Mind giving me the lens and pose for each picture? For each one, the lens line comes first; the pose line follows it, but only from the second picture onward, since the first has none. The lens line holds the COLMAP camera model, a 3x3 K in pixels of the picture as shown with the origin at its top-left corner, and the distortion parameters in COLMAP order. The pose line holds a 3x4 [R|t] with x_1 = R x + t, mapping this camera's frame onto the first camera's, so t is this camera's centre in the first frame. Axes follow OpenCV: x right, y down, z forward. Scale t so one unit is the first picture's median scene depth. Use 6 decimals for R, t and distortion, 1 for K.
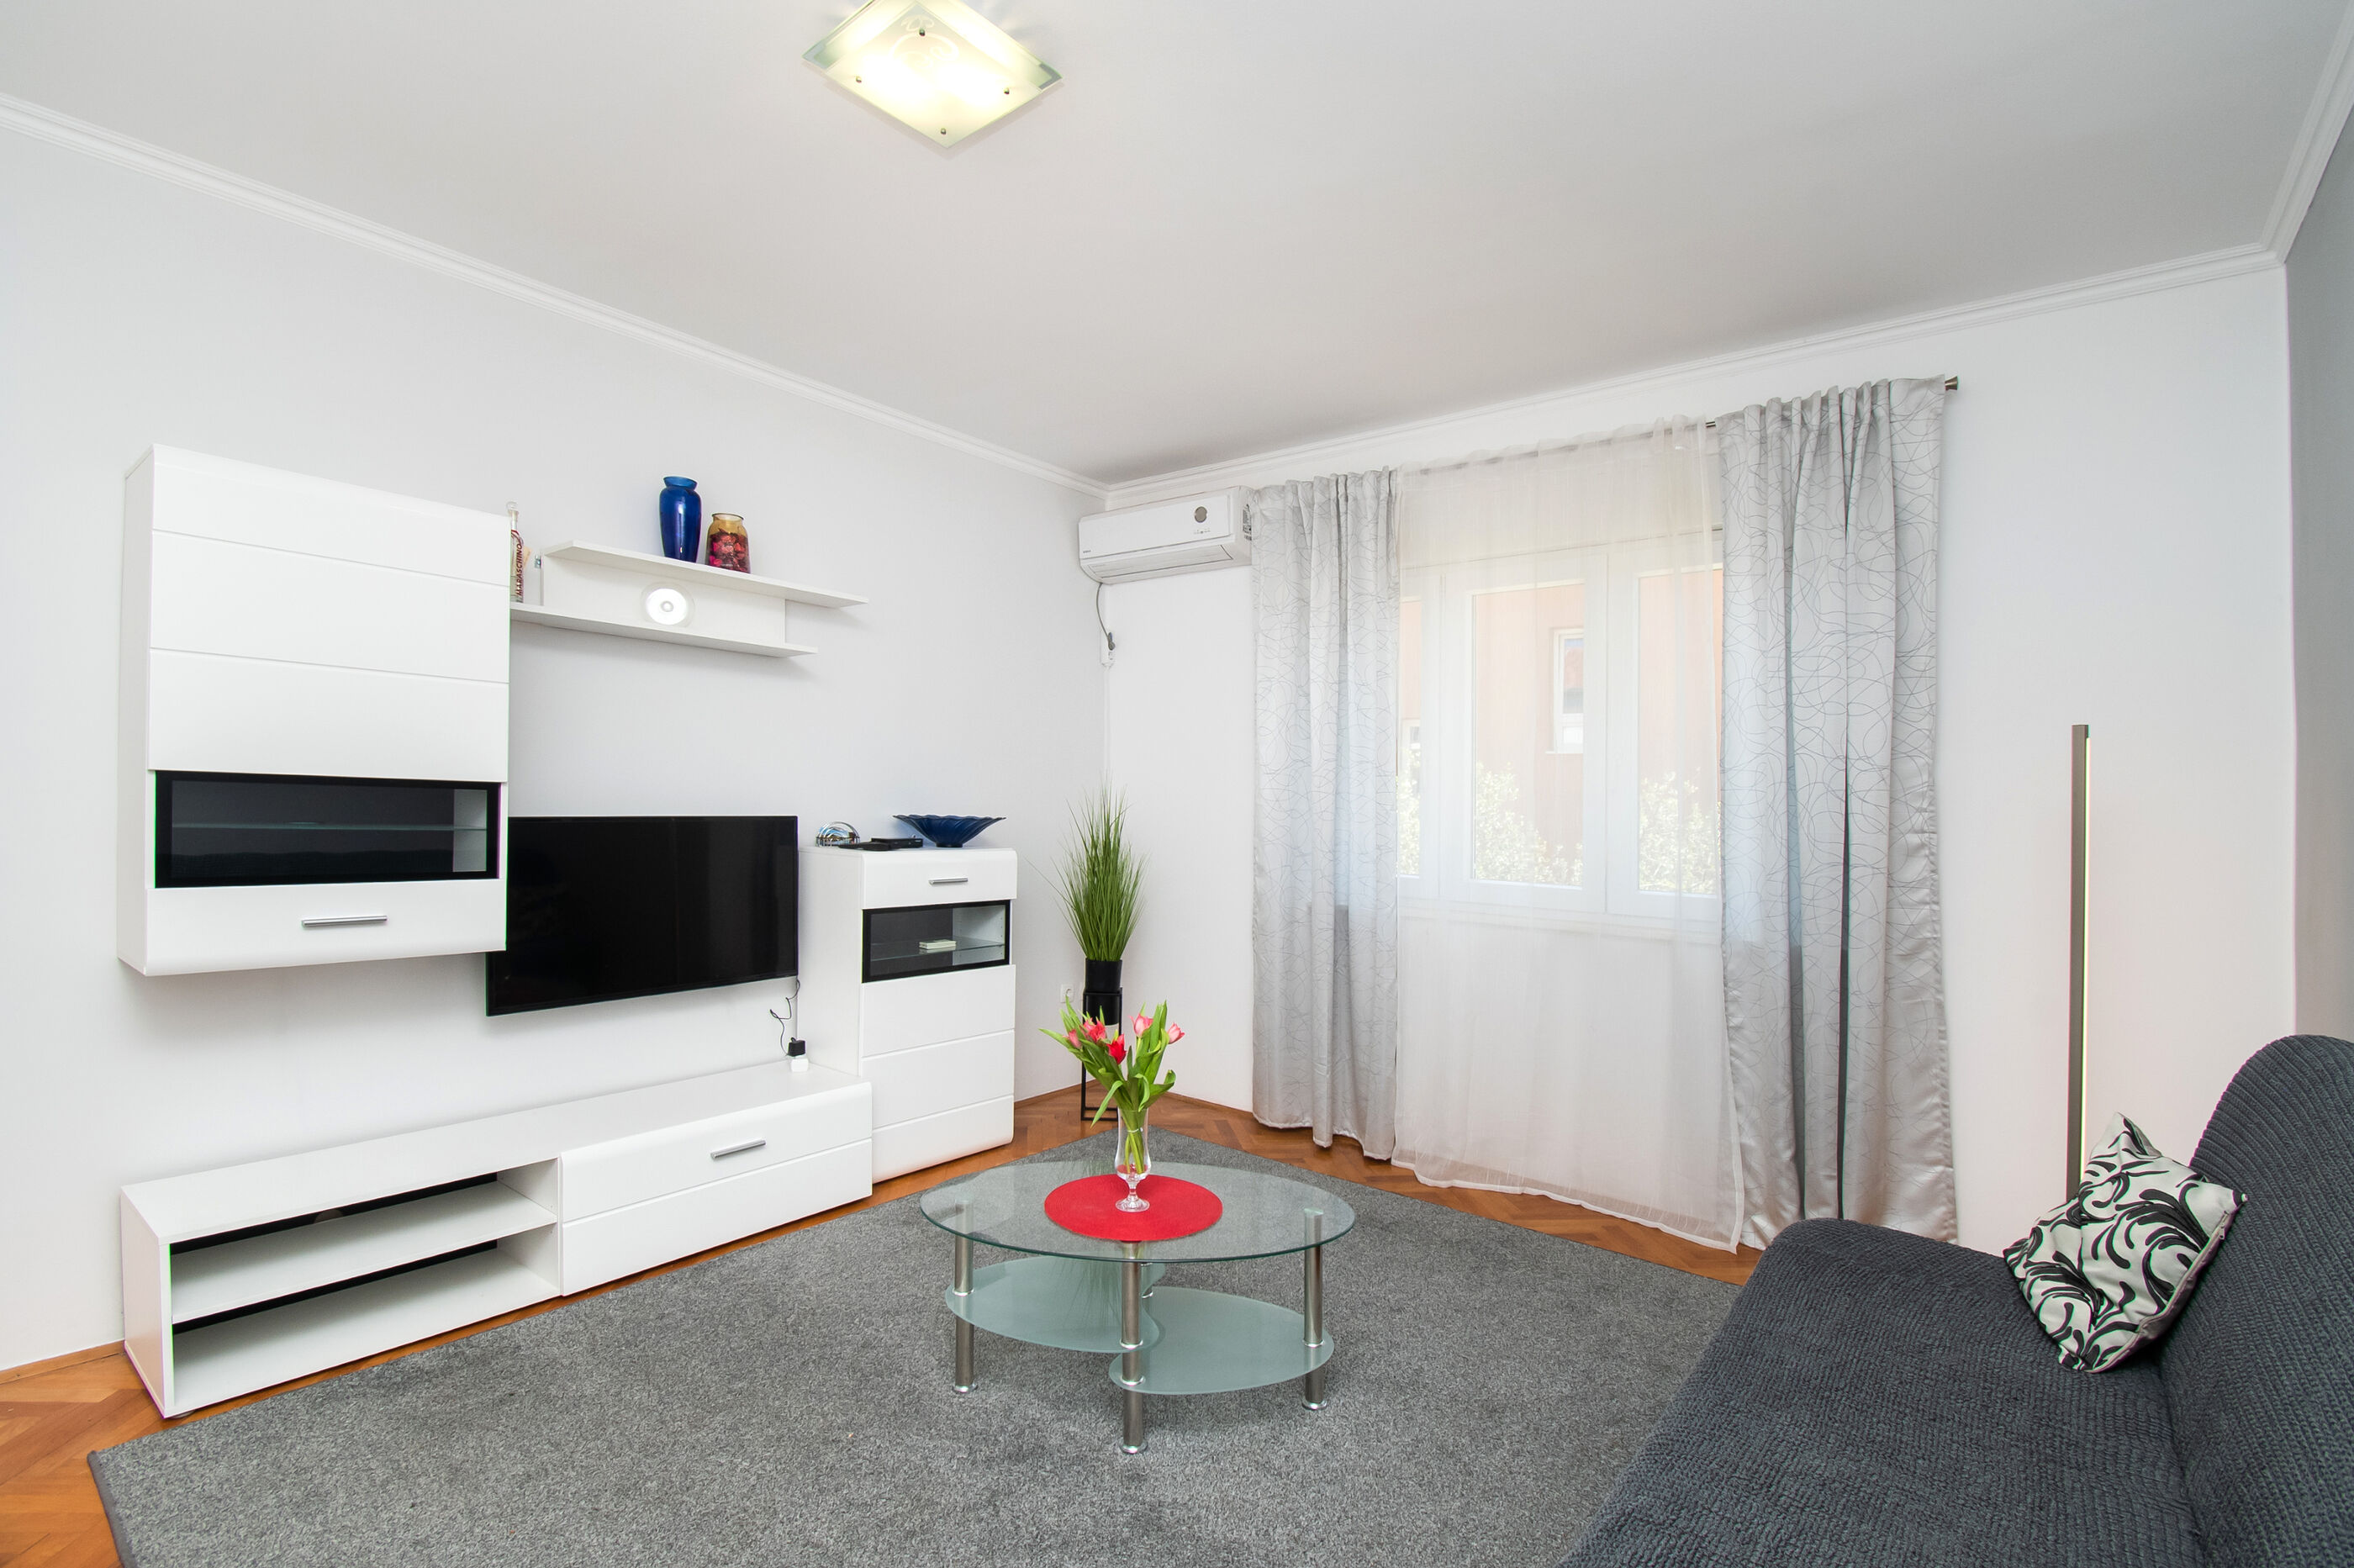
lens RADIAL K [[1059.8, 0, 1177.0], [0, 1059.8, 784.0], [0, 0, 1]] dist [0.000474, -0.012767]
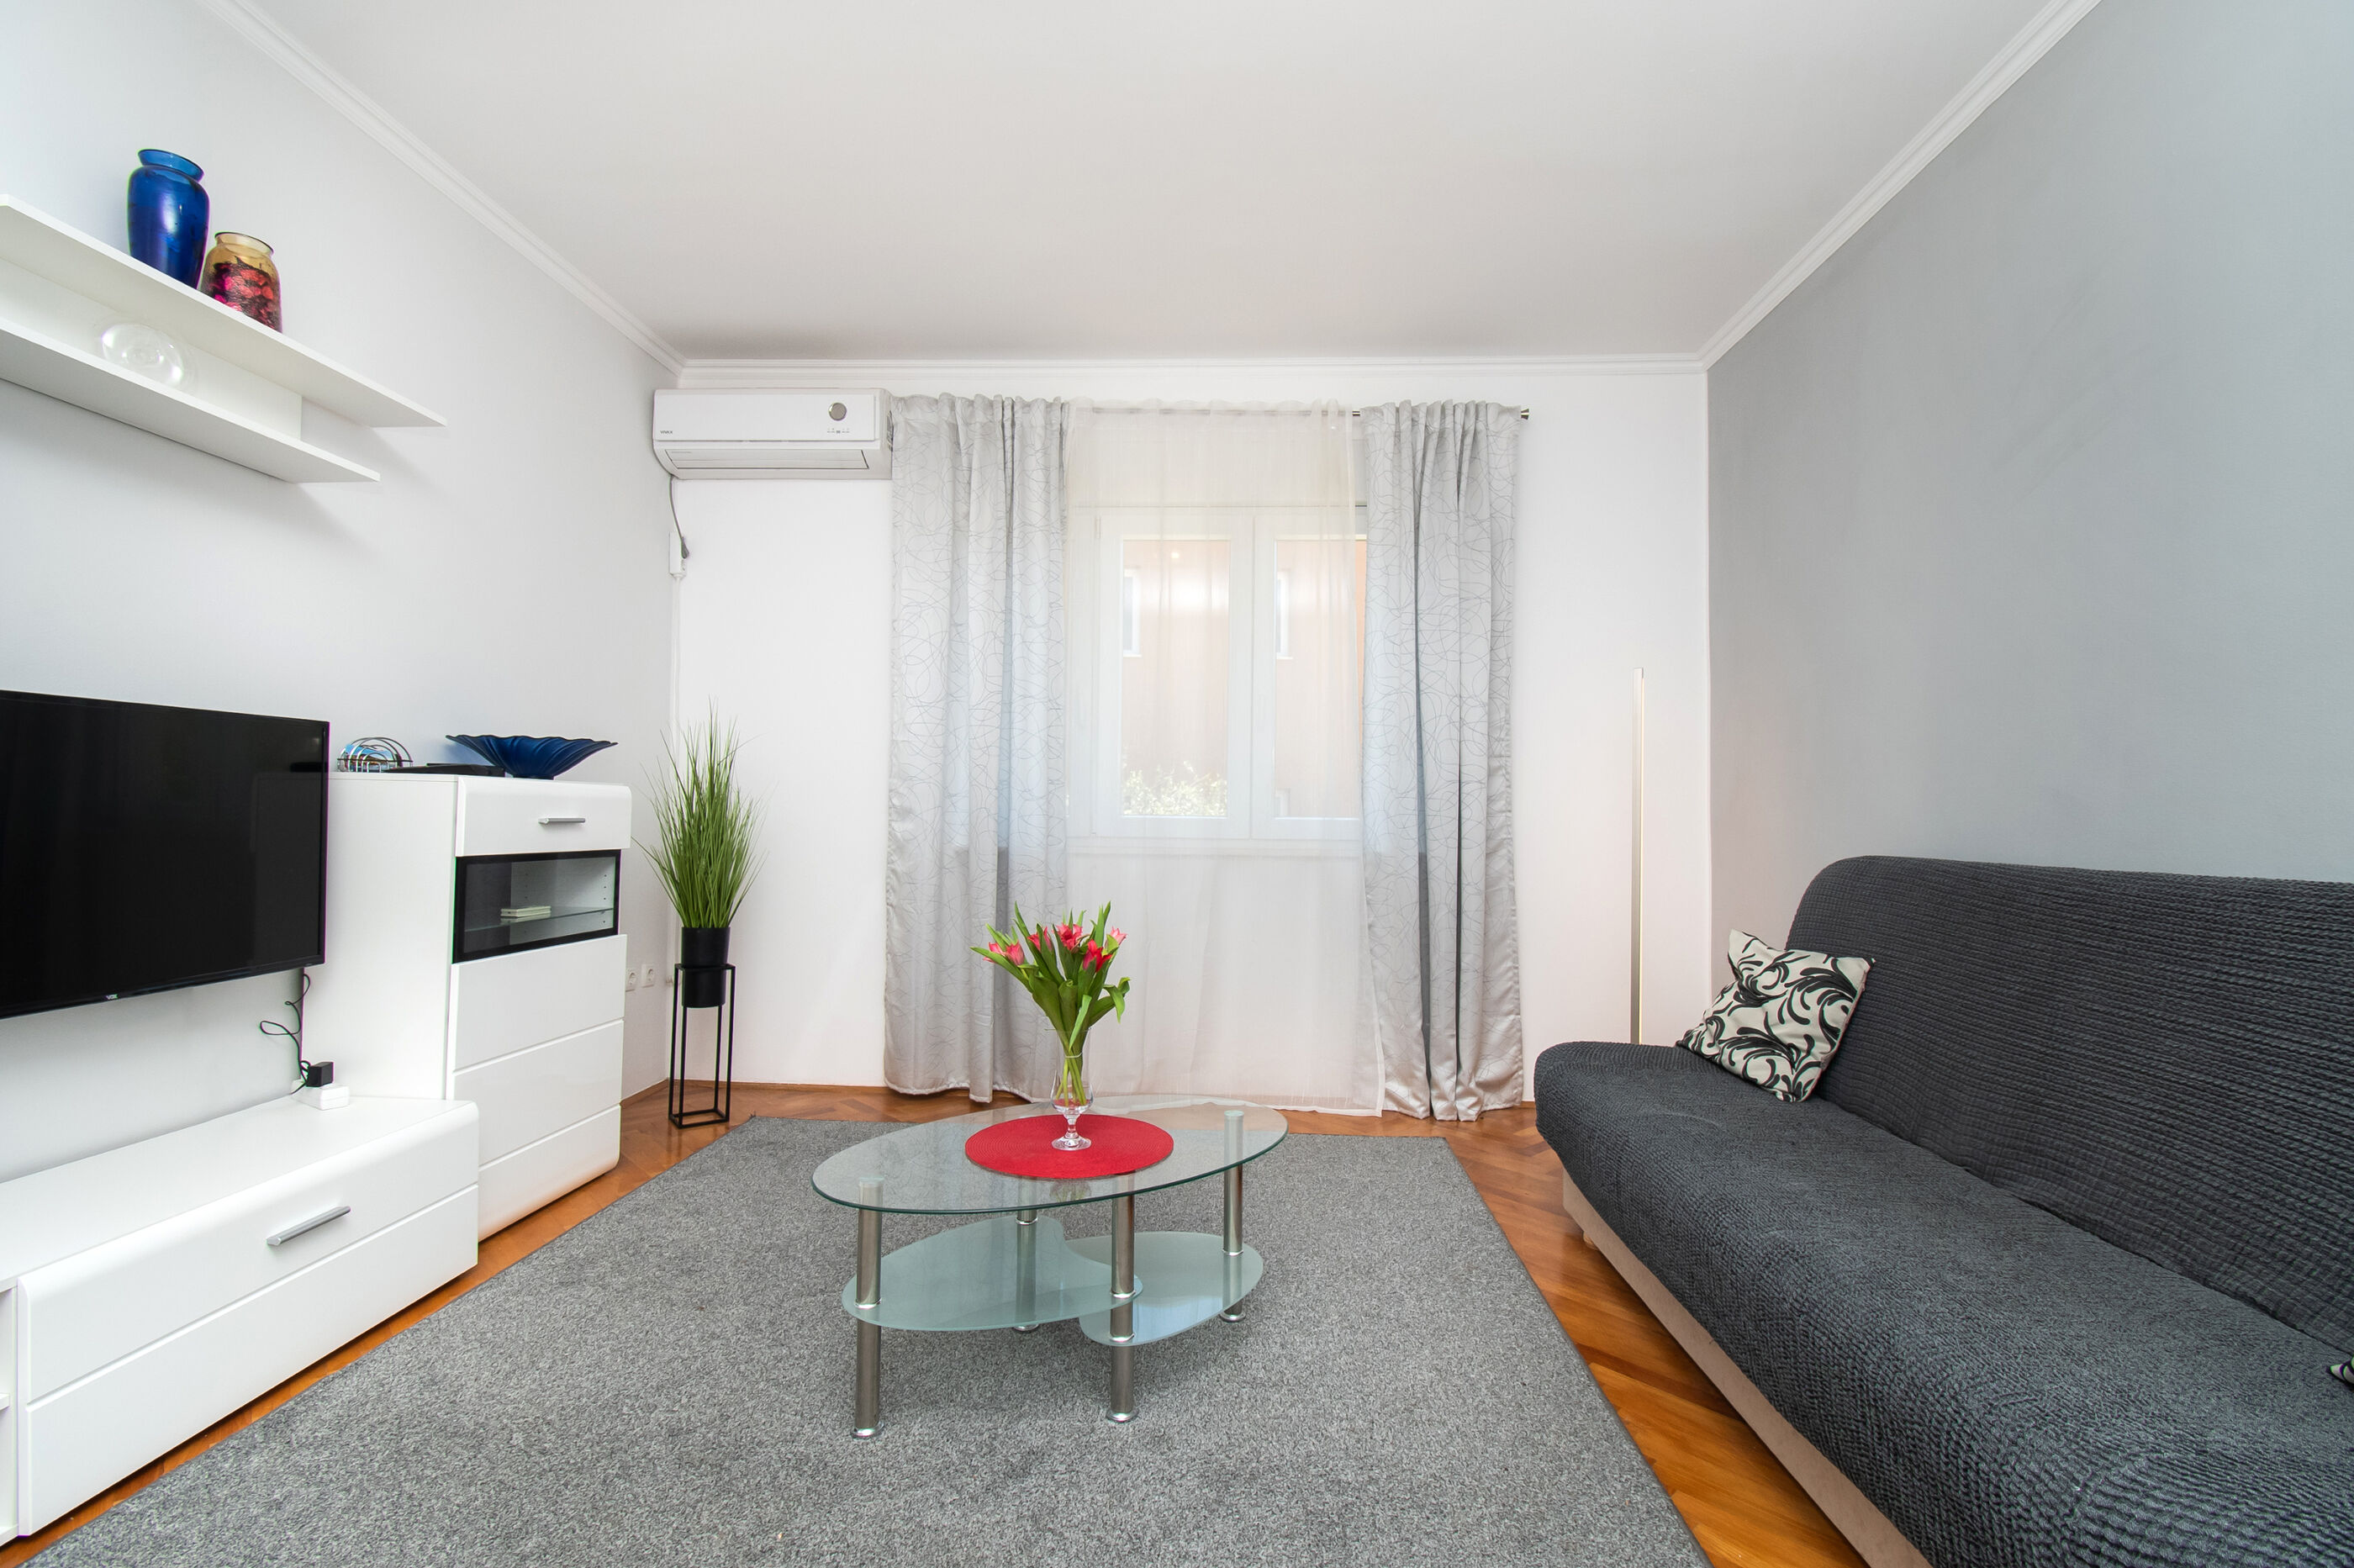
lens RADIAL K [[1045.6, 0, 1136.5], [0, 1045.6, 768.3], [0, 0, 1]] dist [0.001323, -0.000028]
pose [[0.816639, 0.014553, 0.576965, -0.363644], [-0.002424, 0.999760, -0.021786, 0.081747], [-0.577144, 0.016393, 0.816478, 0.197615]]
